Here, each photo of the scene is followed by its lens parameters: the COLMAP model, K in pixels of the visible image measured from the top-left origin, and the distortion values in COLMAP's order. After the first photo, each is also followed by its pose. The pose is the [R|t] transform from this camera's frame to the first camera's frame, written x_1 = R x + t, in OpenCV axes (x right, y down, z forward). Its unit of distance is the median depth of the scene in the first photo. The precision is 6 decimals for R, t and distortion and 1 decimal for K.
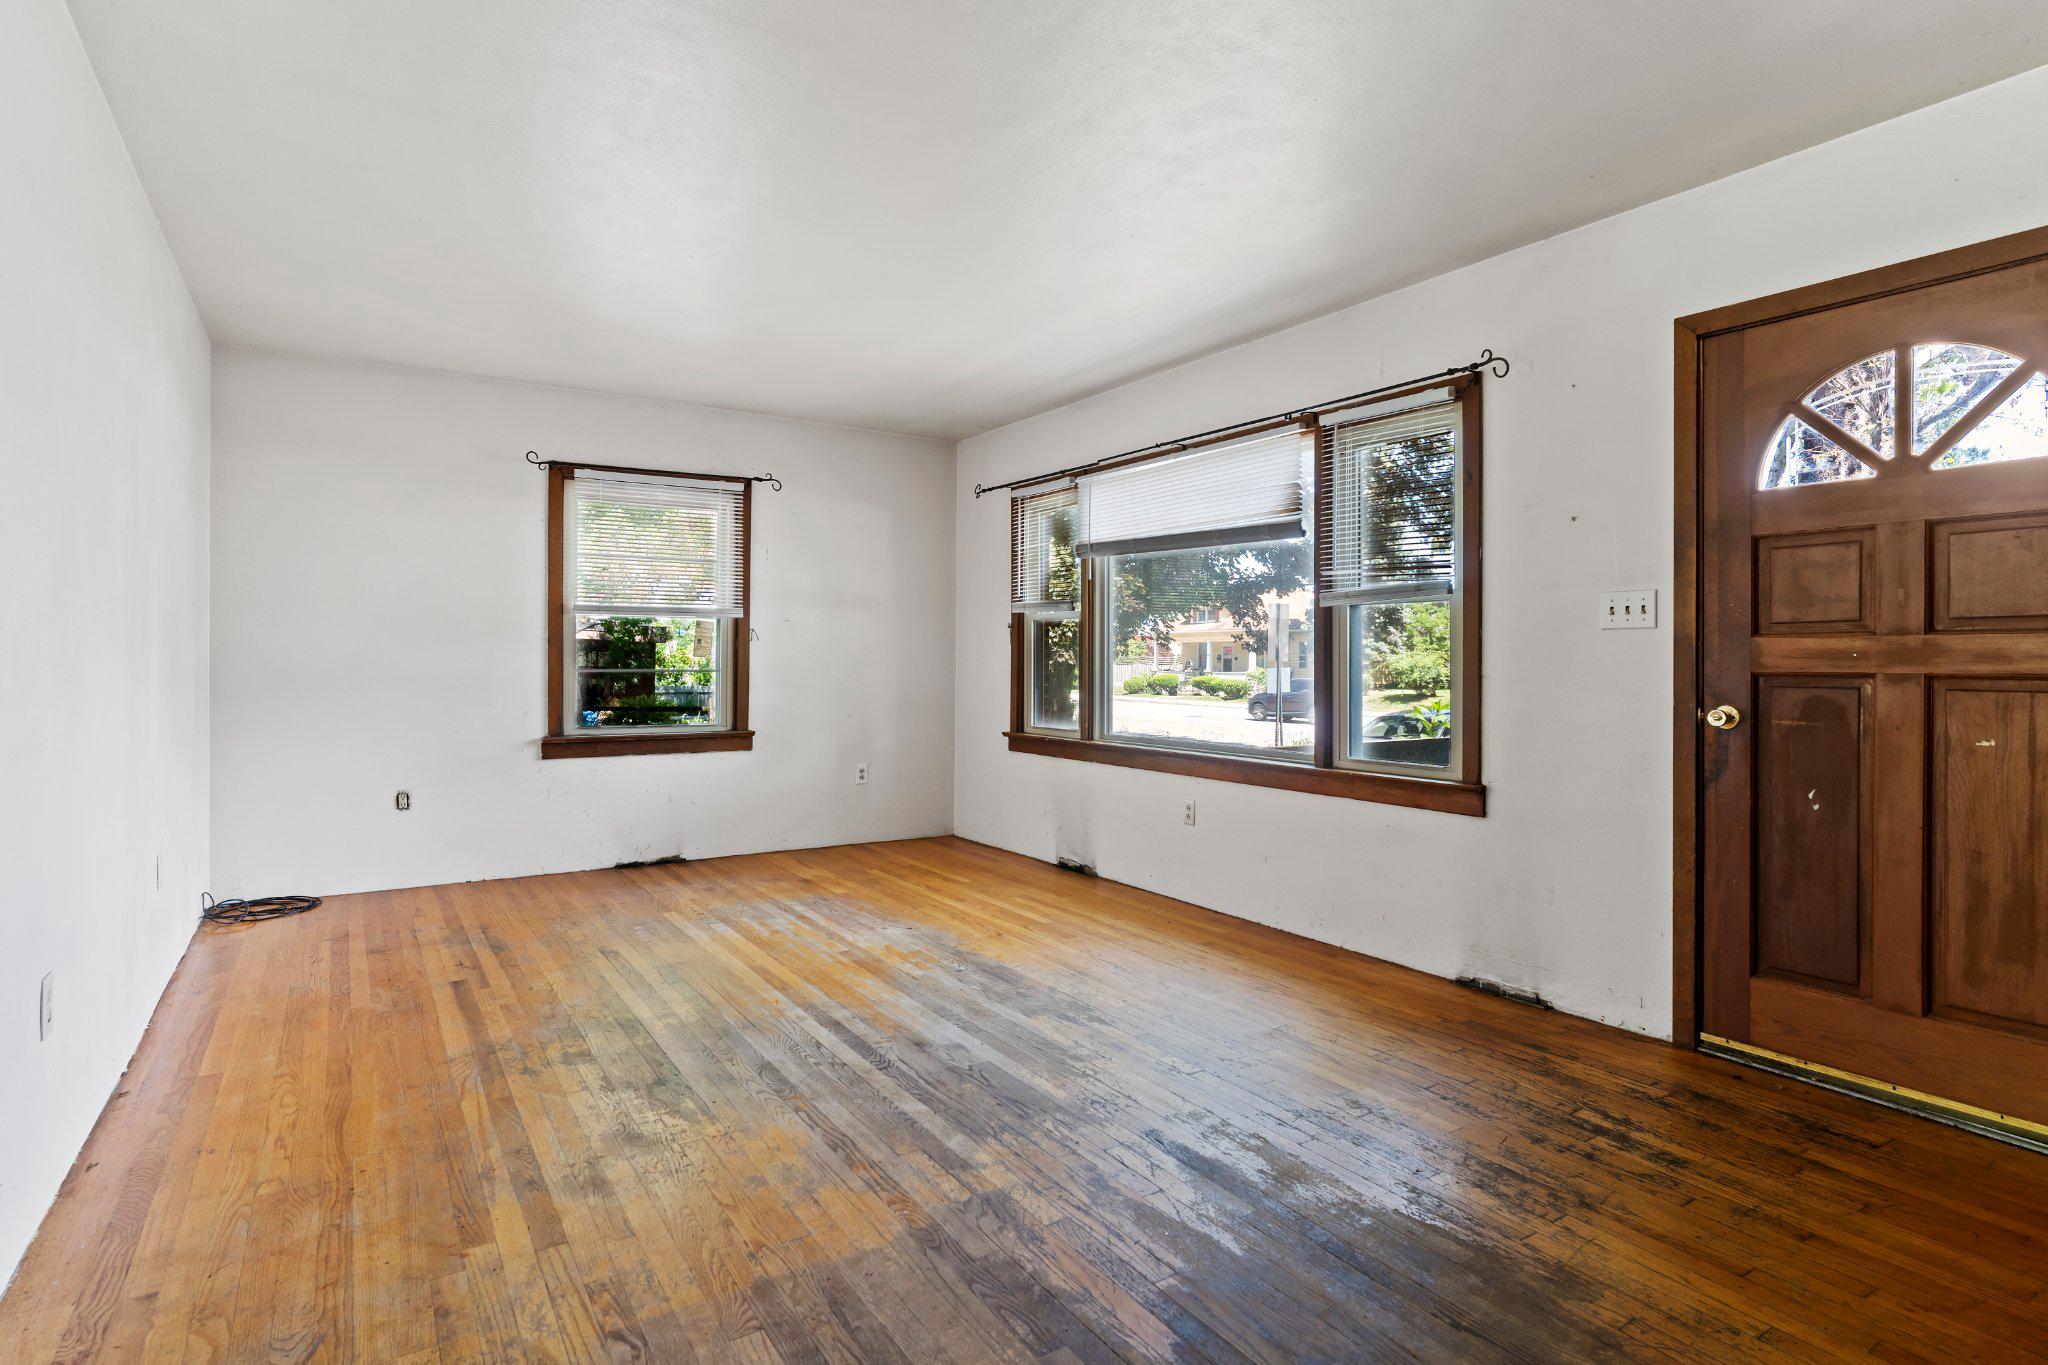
lens RADIAL K [[1055.2, 0, 1020.7], [0, 1055.2, 658.7], [0, 0, 1]] dist [-0.005878, 0.000810]
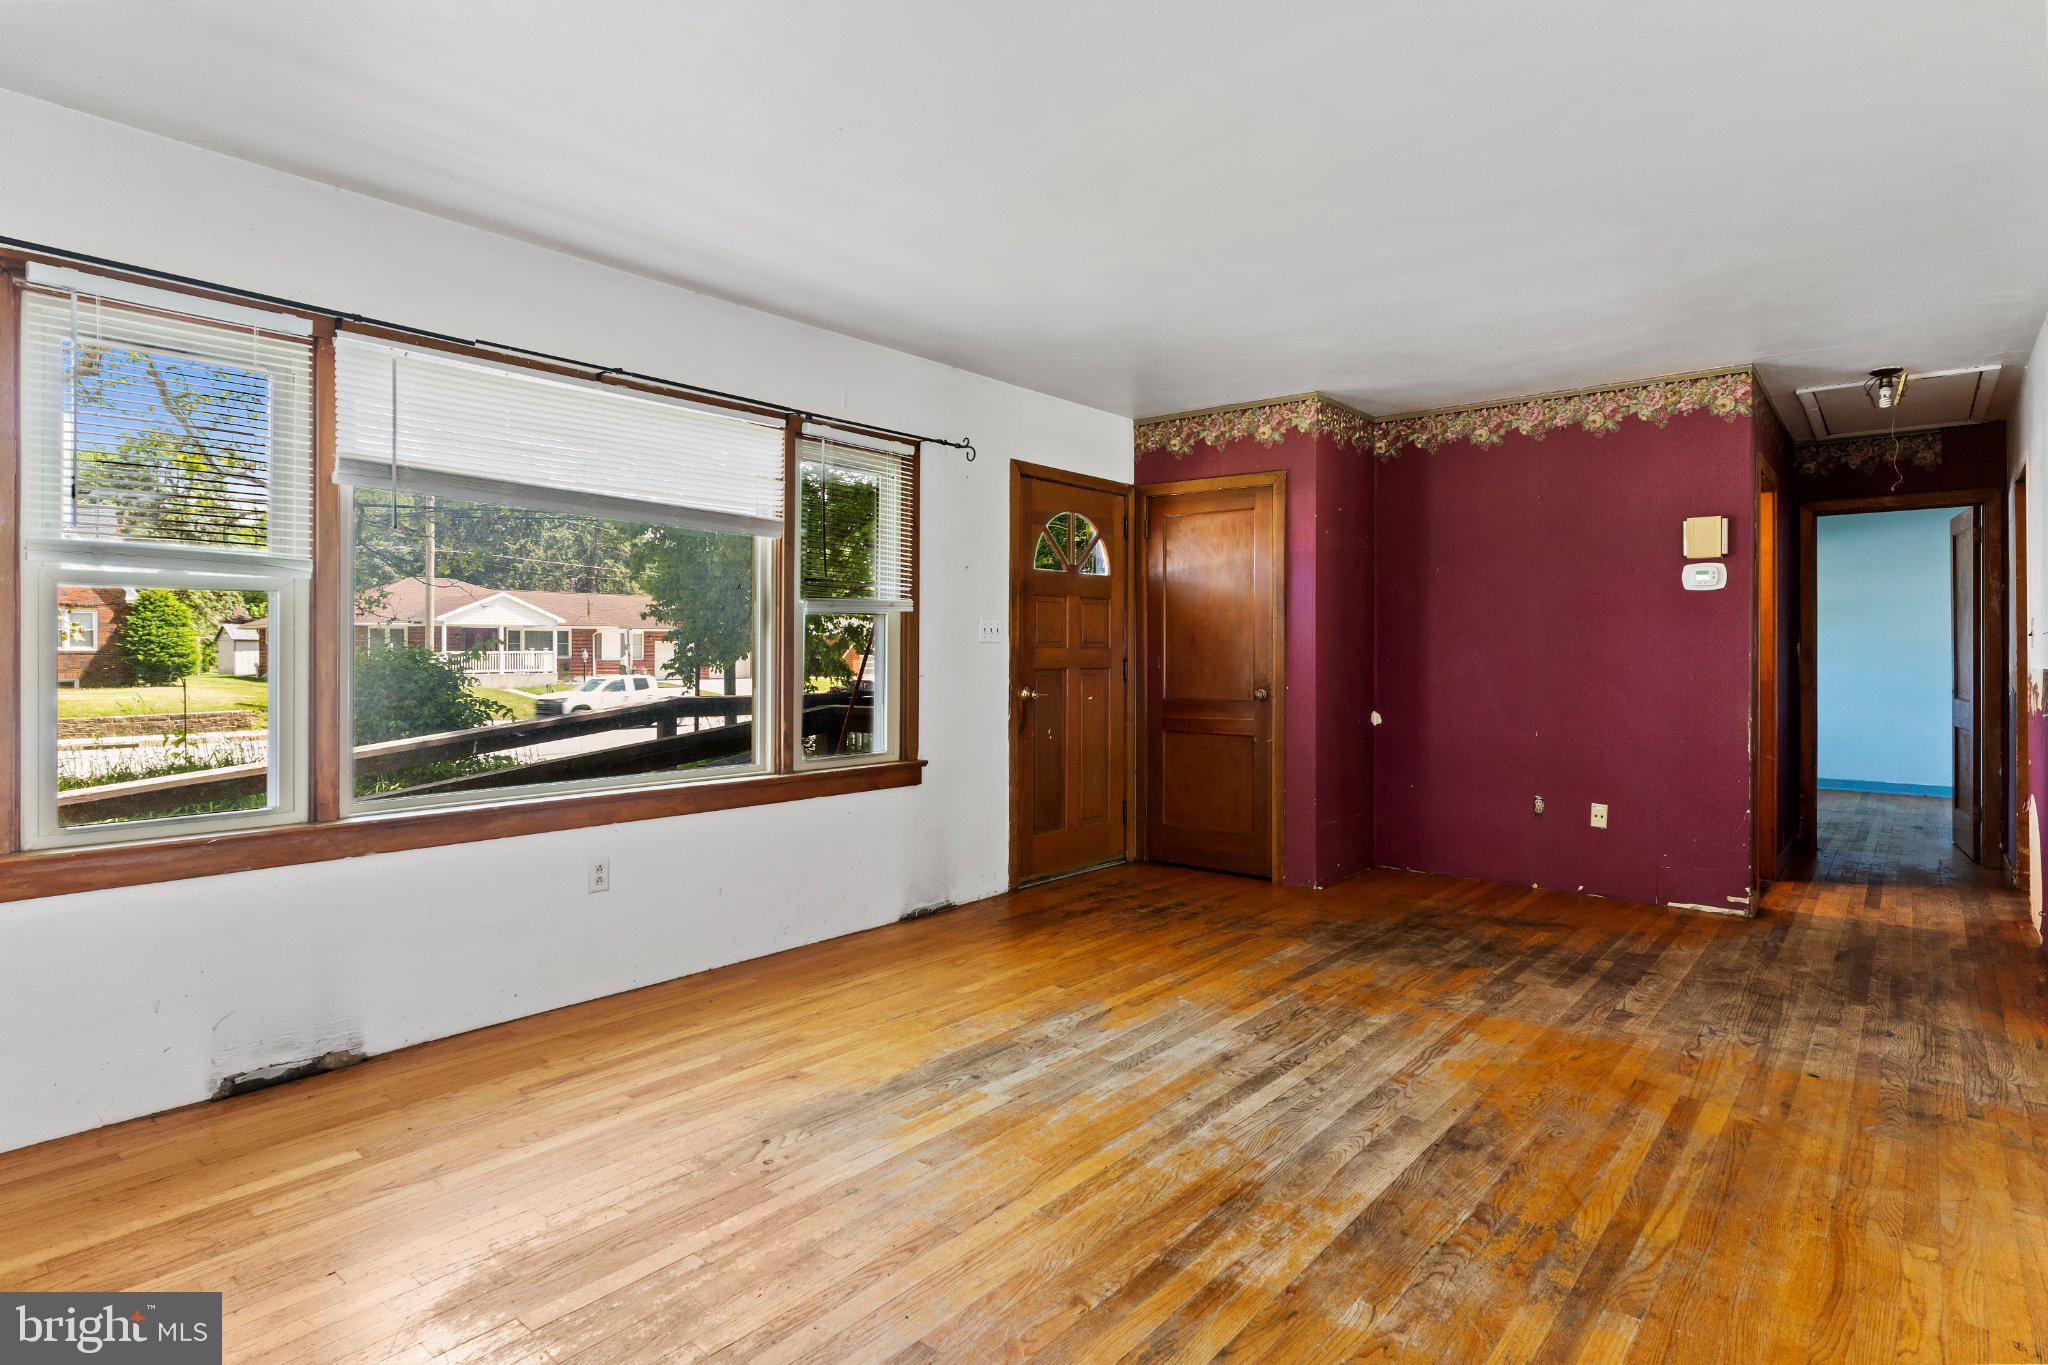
lens RADIAL K [[1055.2, 0, 1020.7], [0, 1055.2, 658.7], [0, 0, 1]] dist [-0.005878, 0.000810]
pose [[-0.287683, -0.009992, 0.957674, -0.959648], [-0.003256, 0.999950, 0.009455, -0.020656], [-0.957720, -0.000398, -0.287701, 1.424946]]
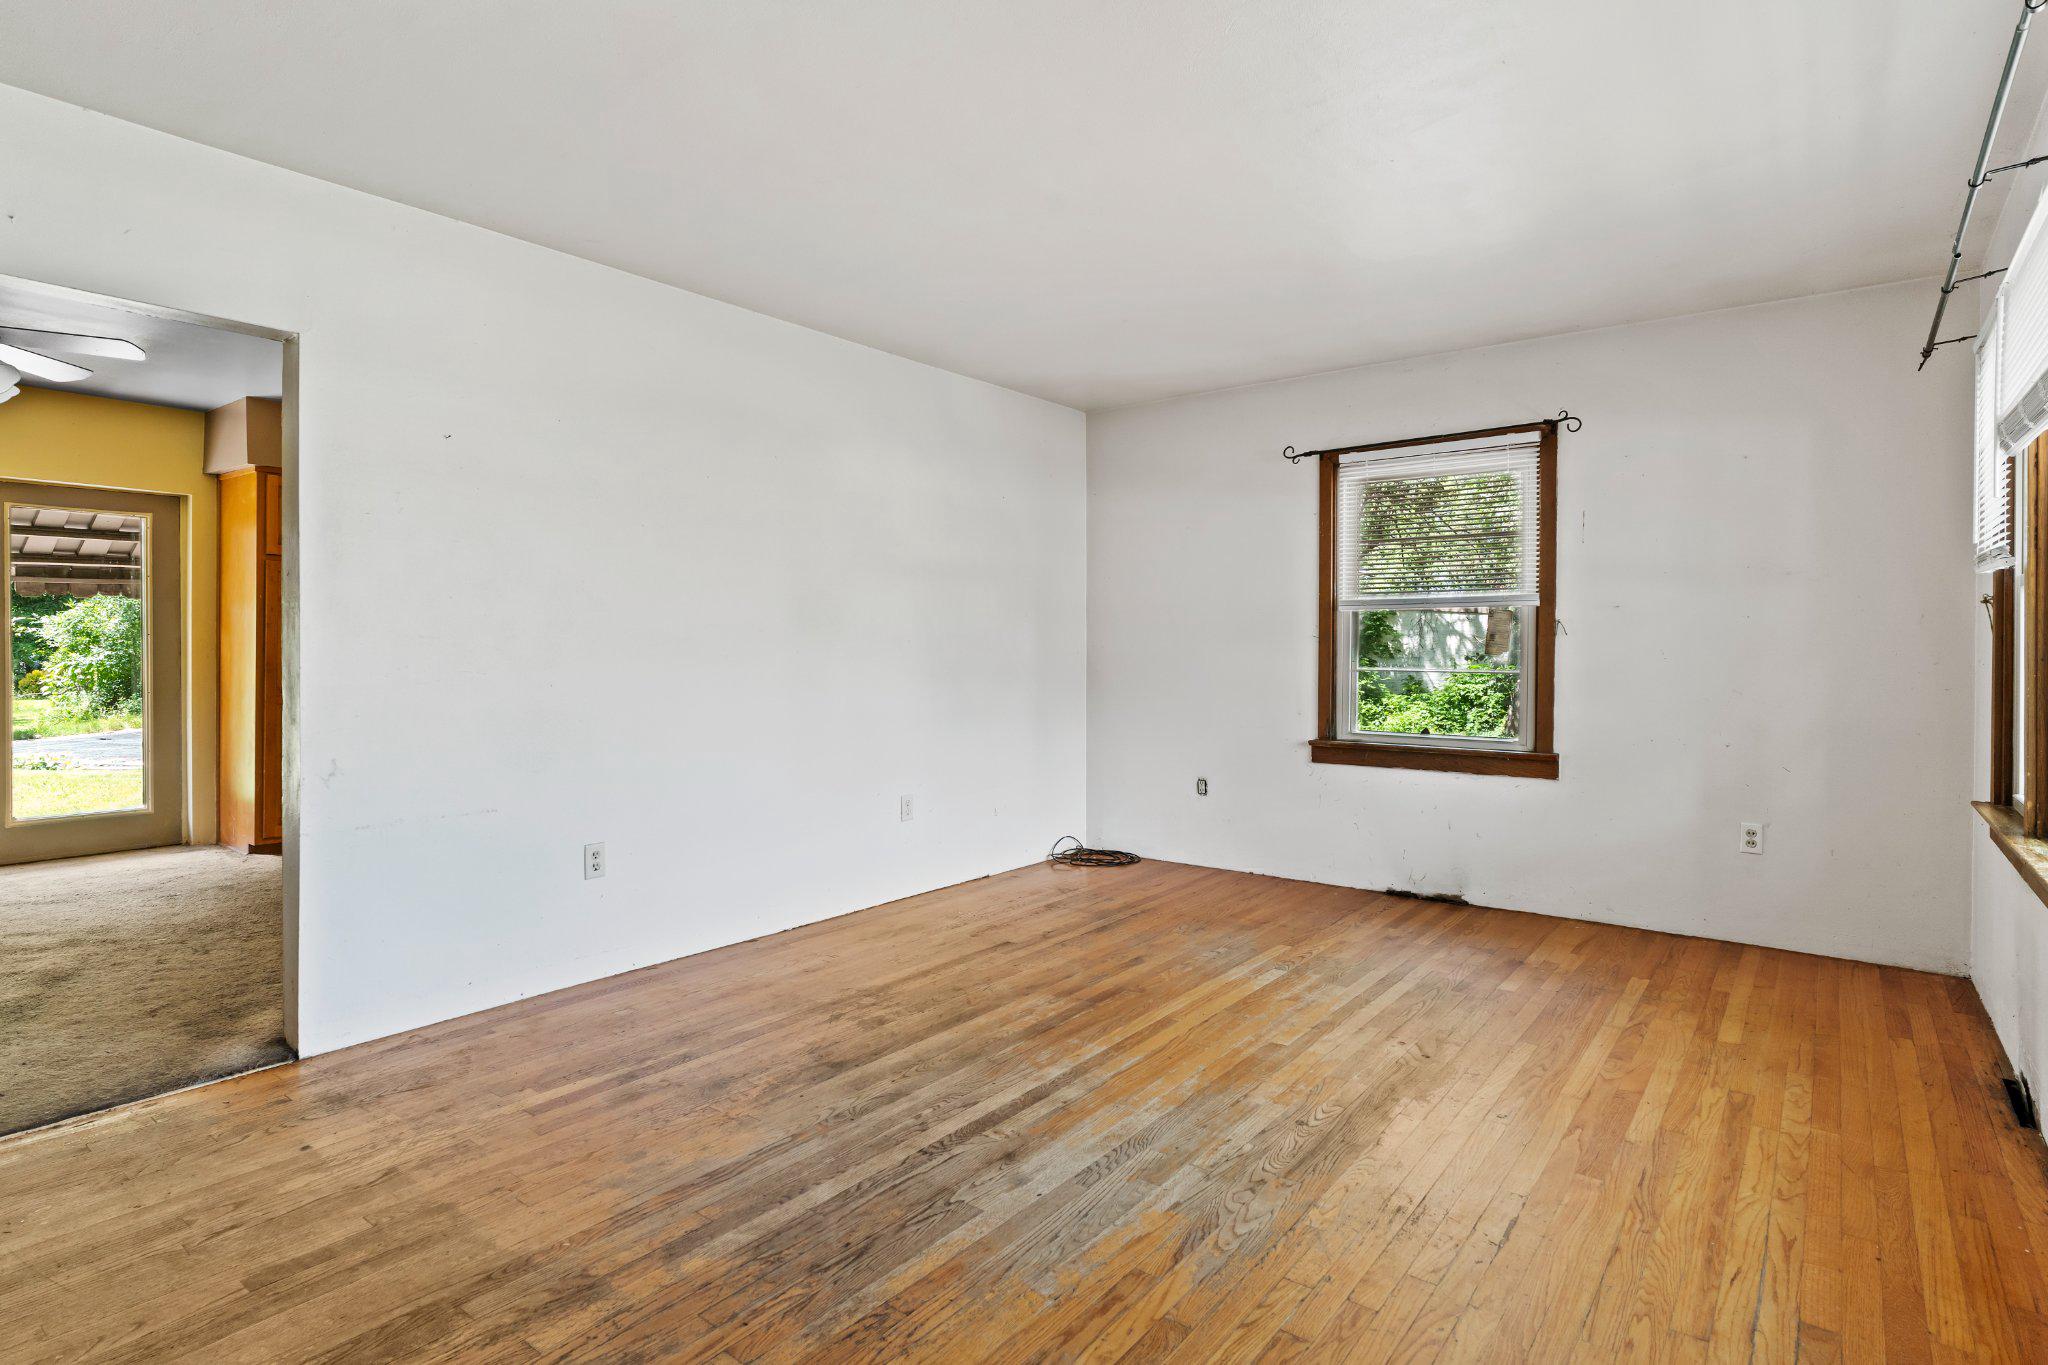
lens RADIAL K [[1058.1, 0, 1013.3], [0, 1058.1, 639.9], [0, 0, 1]] dist [-0.004440, 0.000305]
pose [[0.327472, -0.010283, -0.944805, 0.630918], [-0.000958, 0.999937, -0.011215, -0.009067], [0.944860, 0.004578, 0.327442, 0.719213]]
